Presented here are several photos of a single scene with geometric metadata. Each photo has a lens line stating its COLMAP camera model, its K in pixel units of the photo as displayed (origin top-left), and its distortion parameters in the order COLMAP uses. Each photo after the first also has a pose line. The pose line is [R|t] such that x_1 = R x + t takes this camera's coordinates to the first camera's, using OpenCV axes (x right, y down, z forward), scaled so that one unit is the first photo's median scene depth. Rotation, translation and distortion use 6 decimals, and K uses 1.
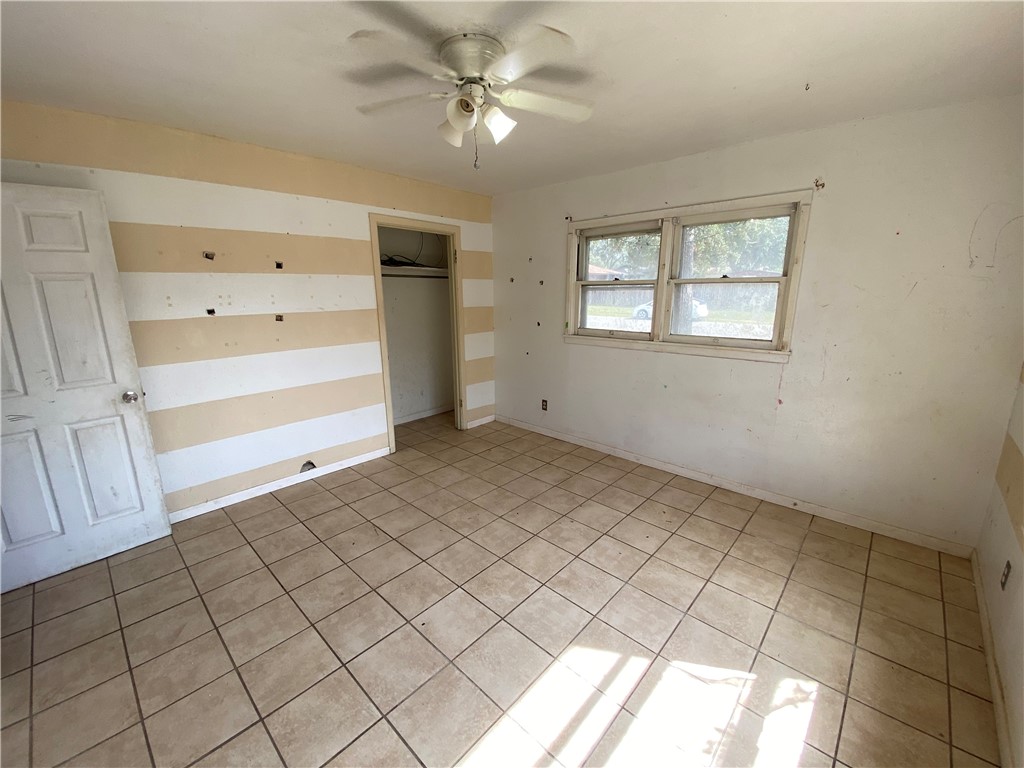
lens RADIAL K [[416.6, 0, 512.0], [0, 416.6, 384.0], [0, 0, 1]] dist [0.056441, -0.041362]
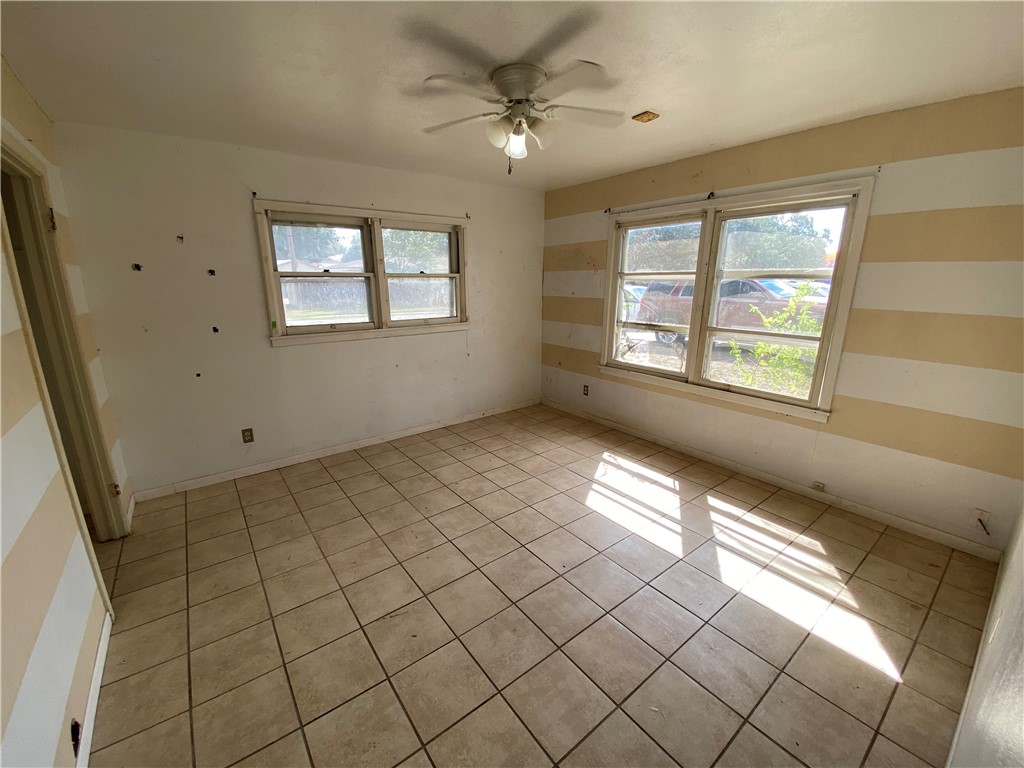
lens RADIAL K [[416.6, 0, 512.0], [0, 416.6, 384.0], [0, 0, 1]] dist [0.056441, -0.041362]
pose [[0.153118, -0.231139, 0.960796, -0.816104], [0.231555, 0.953585, 0.192503, -0.109259], [-0.960696, 0.193002, 0.199532, 0.539827]]
